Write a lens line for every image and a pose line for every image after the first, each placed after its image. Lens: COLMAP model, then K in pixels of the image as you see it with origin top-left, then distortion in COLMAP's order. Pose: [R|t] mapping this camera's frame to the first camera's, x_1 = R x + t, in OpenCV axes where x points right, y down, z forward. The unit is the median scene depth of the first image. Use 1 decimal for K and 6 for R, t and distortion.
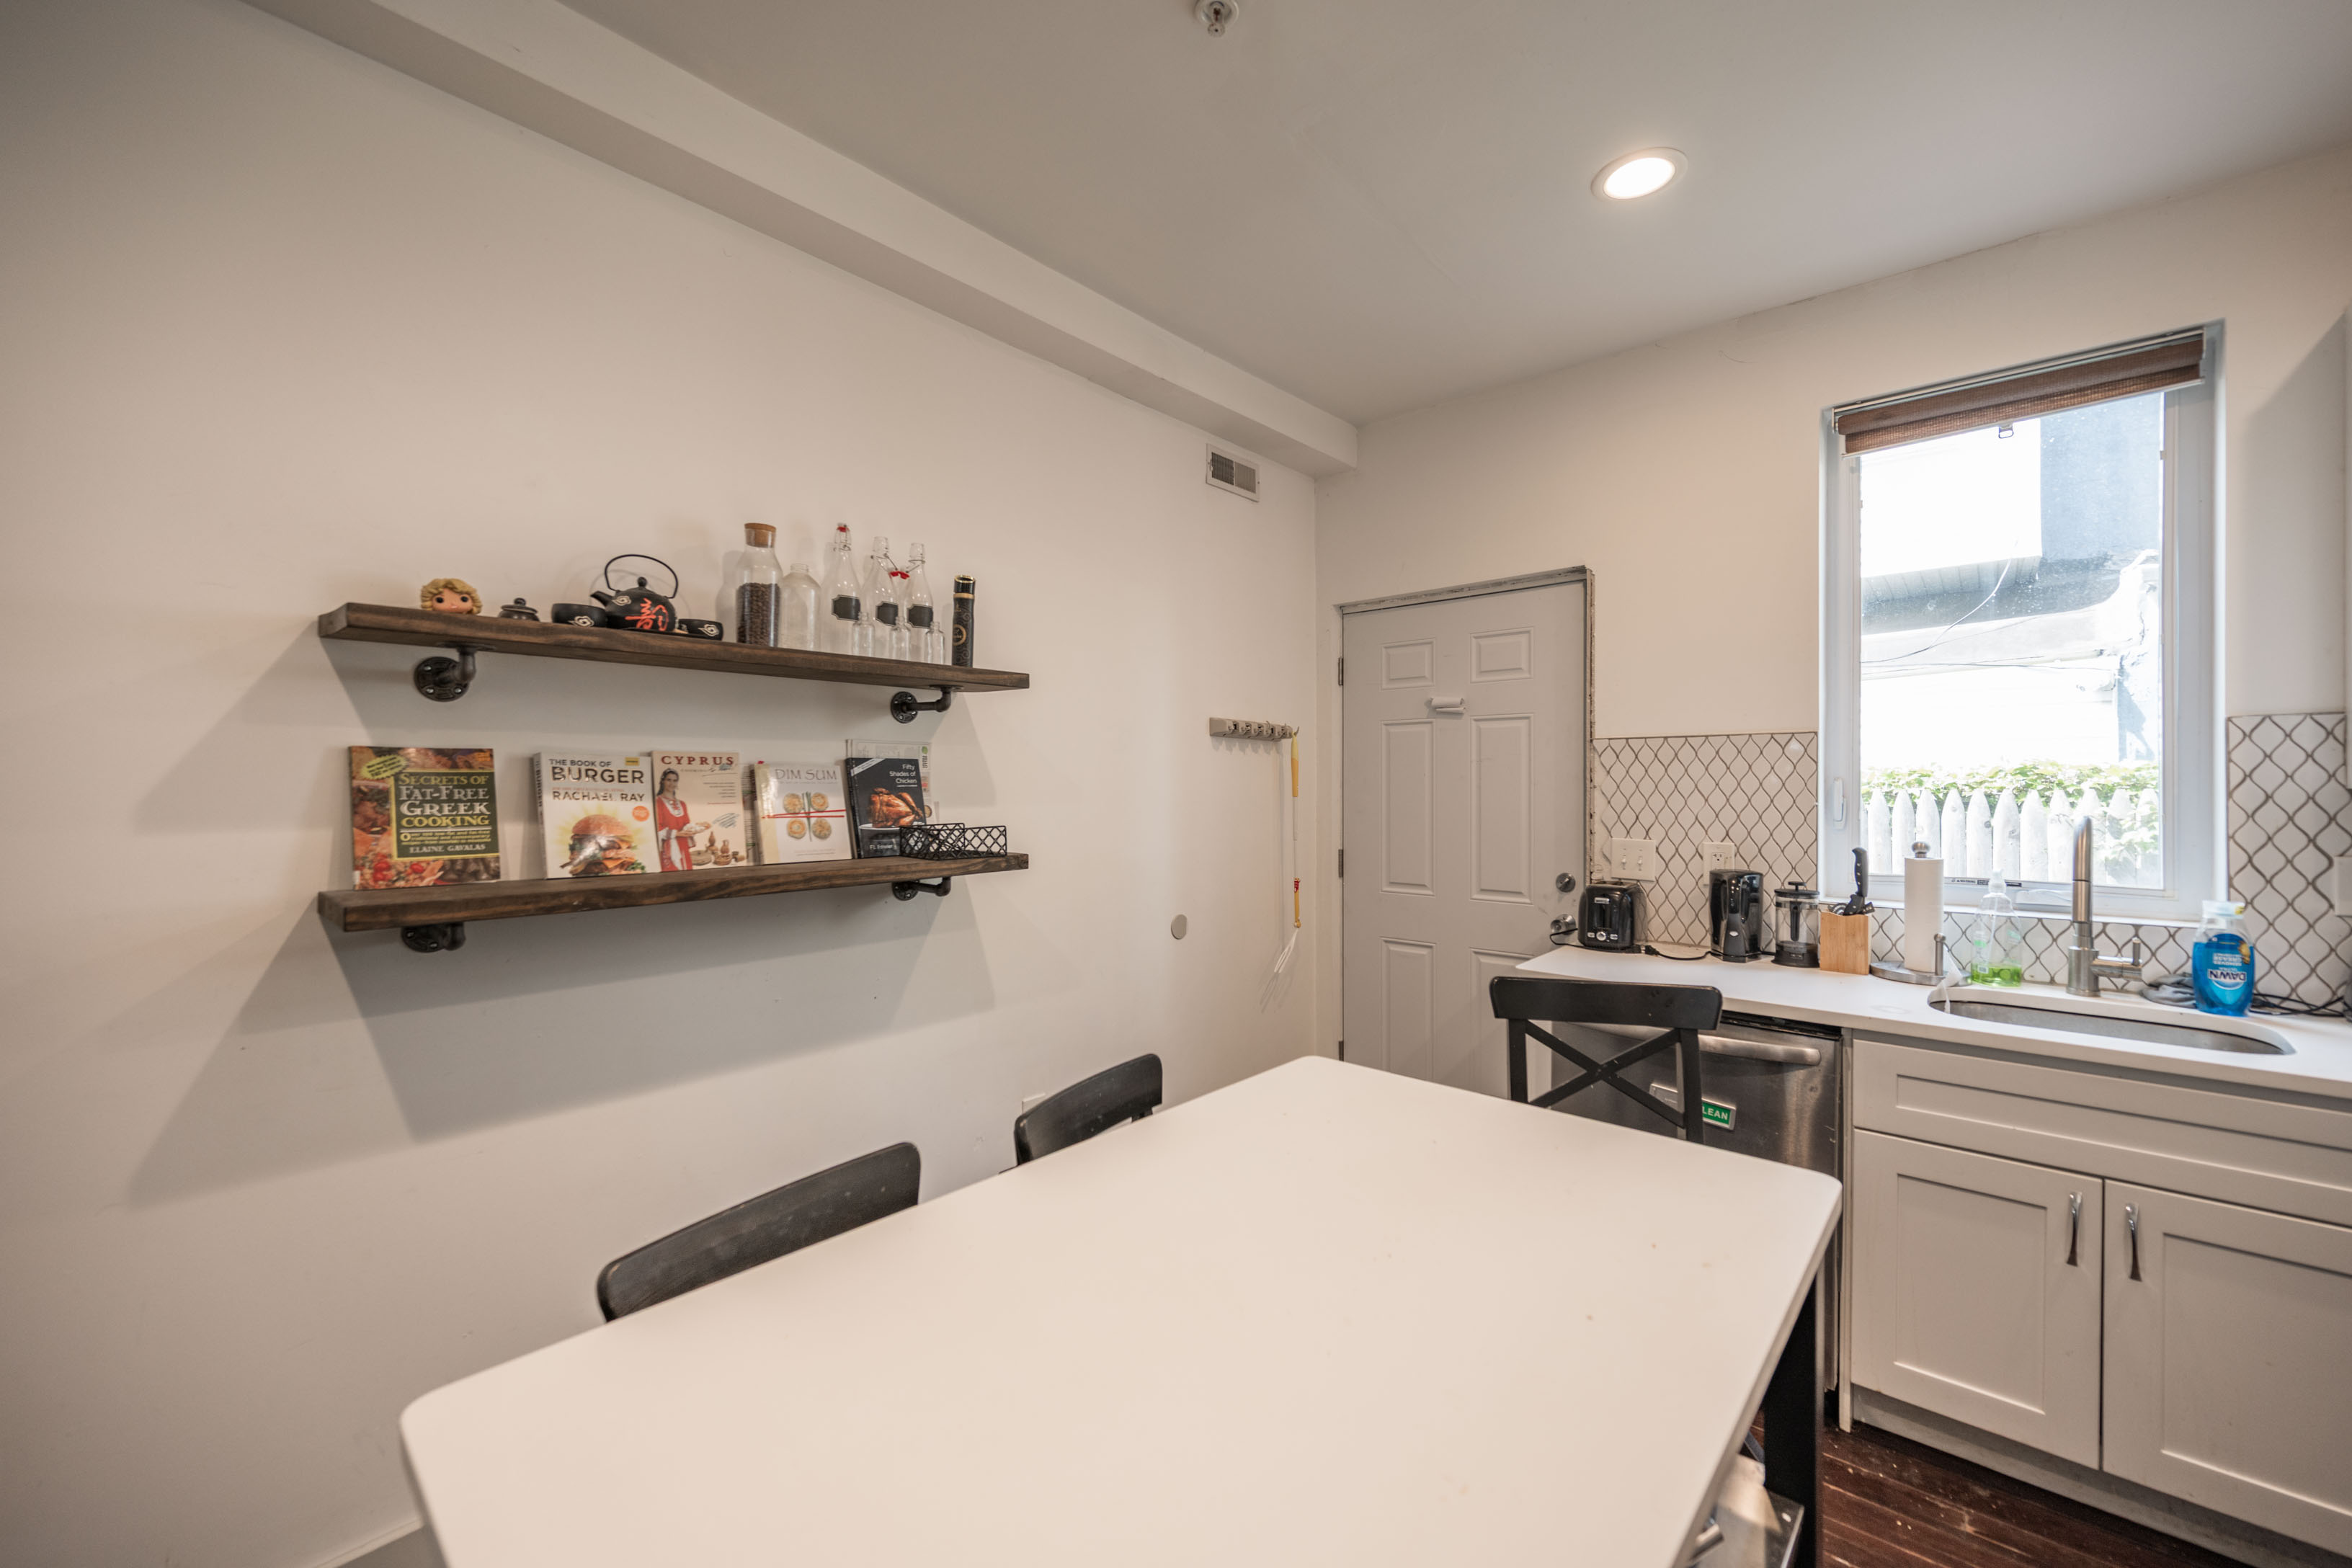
lens RADIAL K [[928.8, 0, 1184.7], [0, 928.8, 787.4], [0, 0, 1]] dist [0.001634, 0.000059]
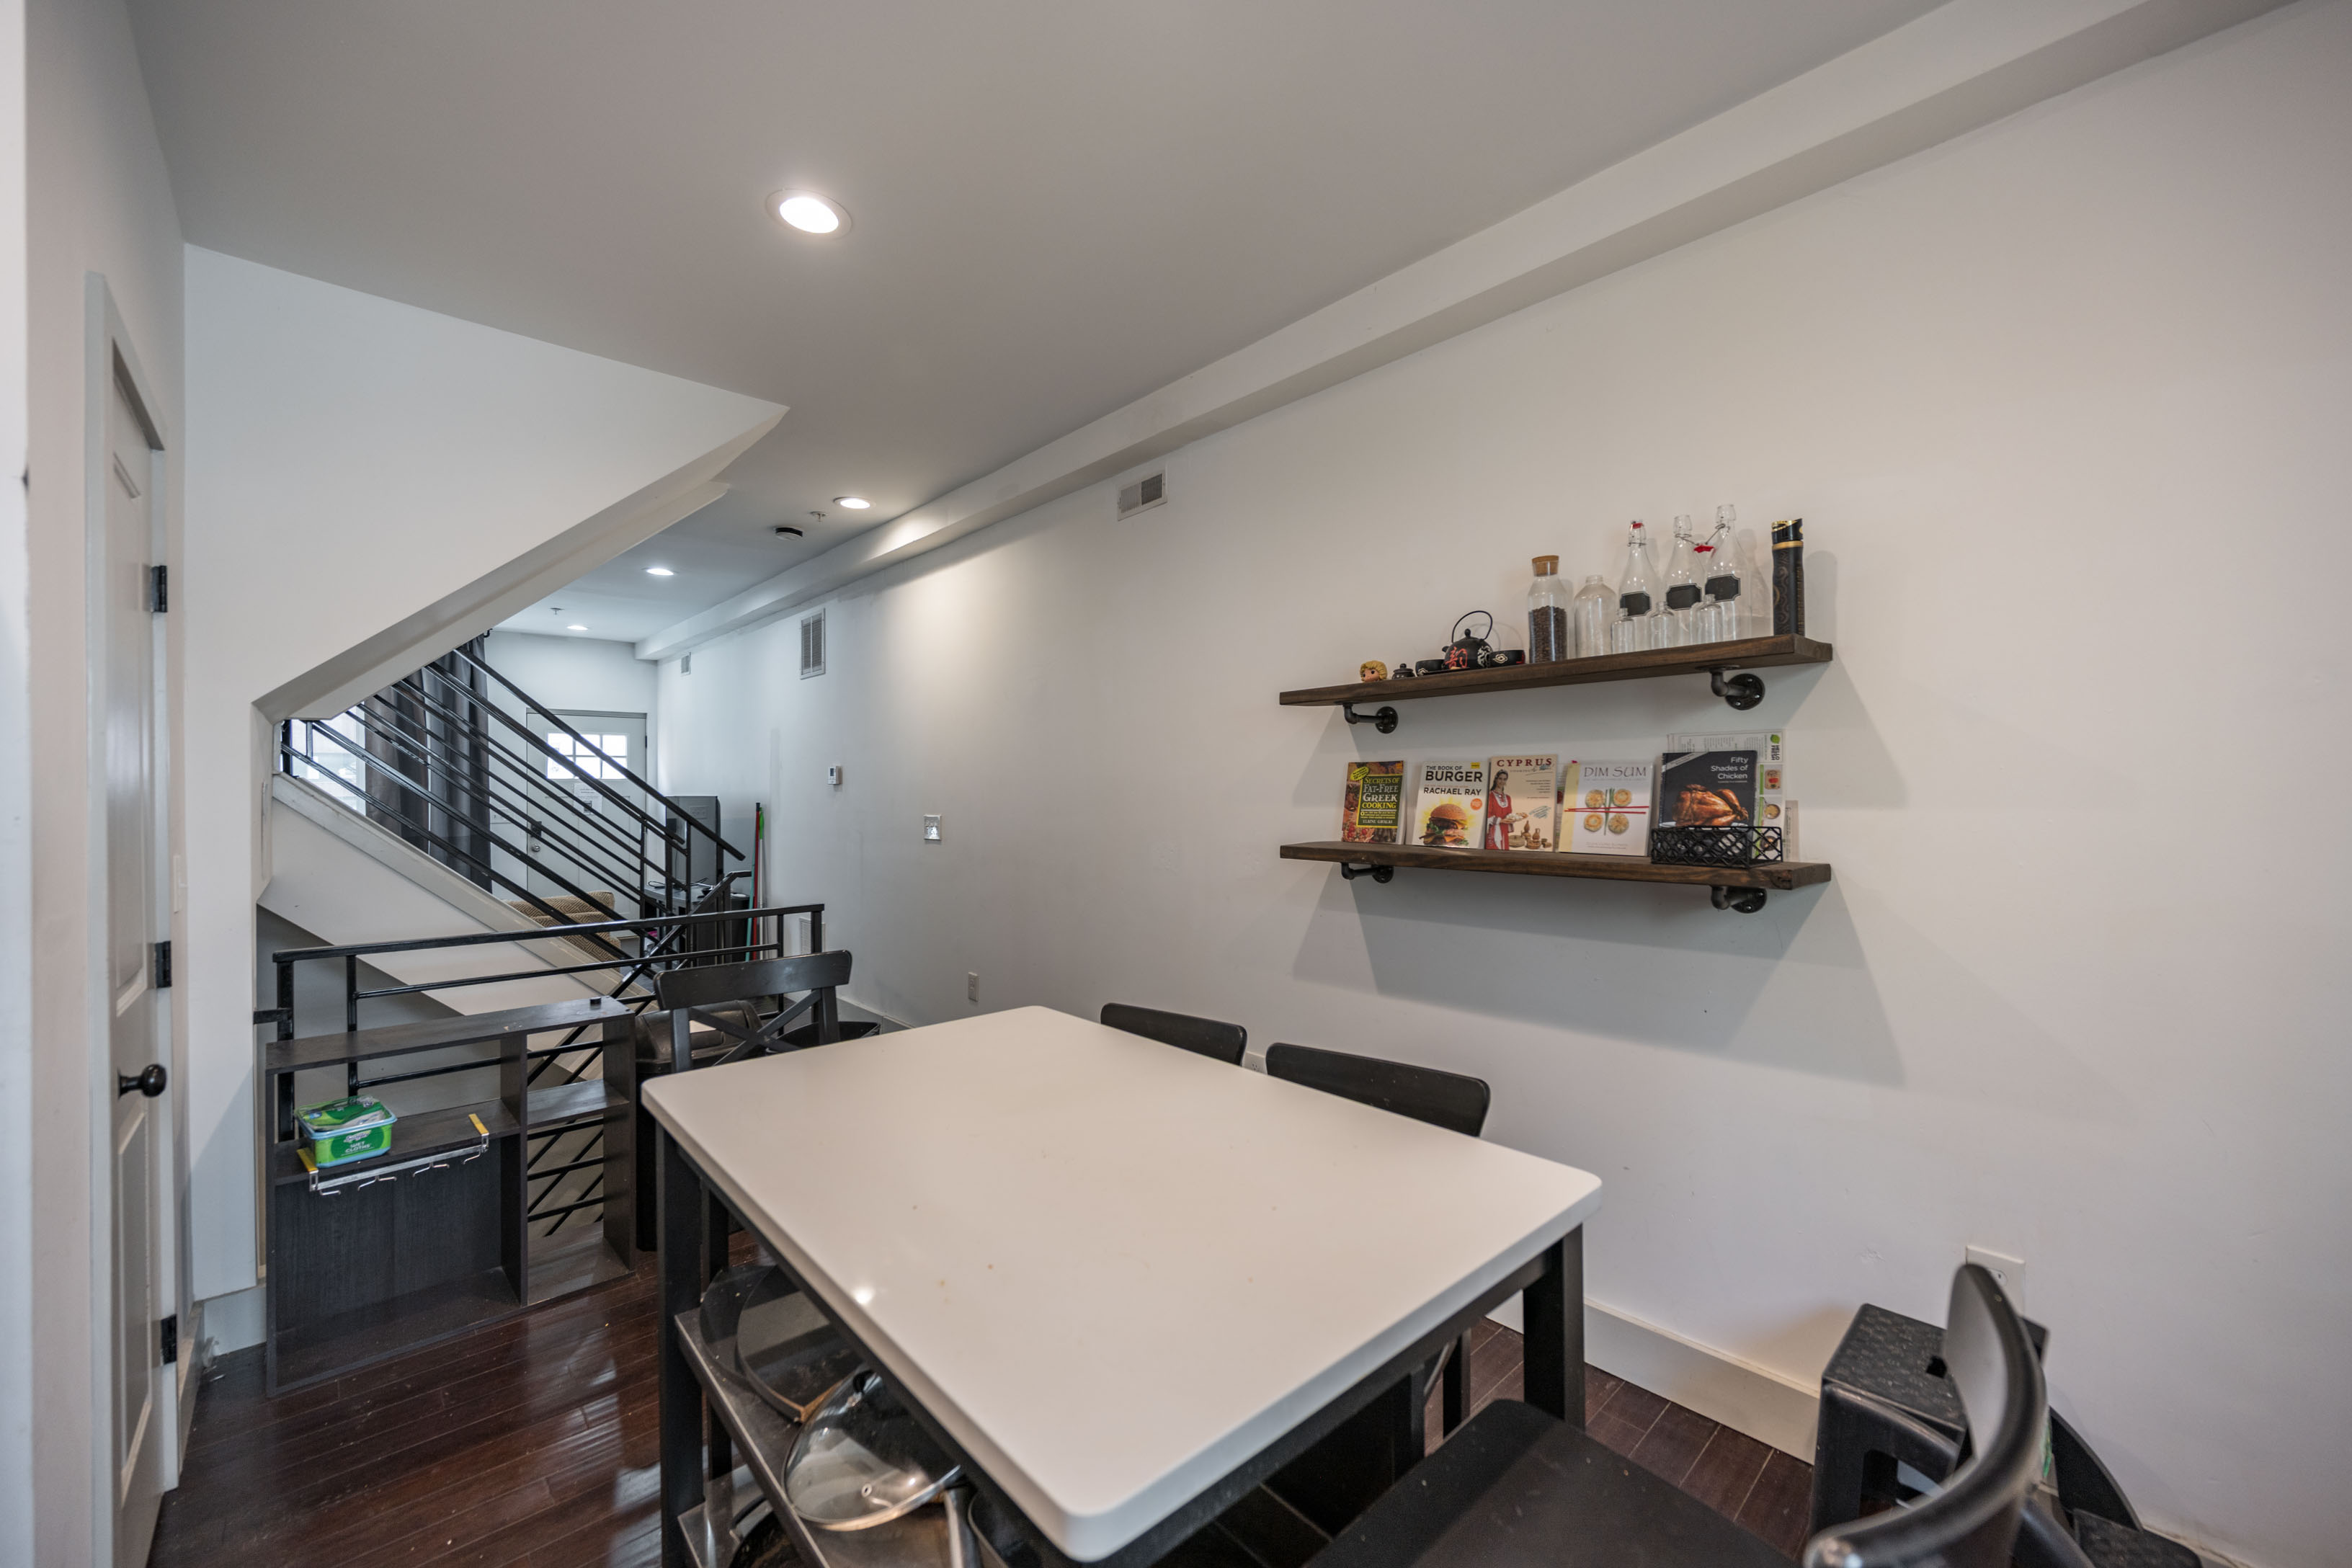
lens RADIAL K [[928.8, 0, 1184.7], [0, 928.8, 787.4], [0, 0, 1]] dist [0.001634, 0.000059]
pose [[-0.102460, 0.000628, -0.994737, 0.680673], [0.003578, 0.999994, 0.000263, 0.001792], [0.994731, -0.003532, -0.102462, 0.619139]]
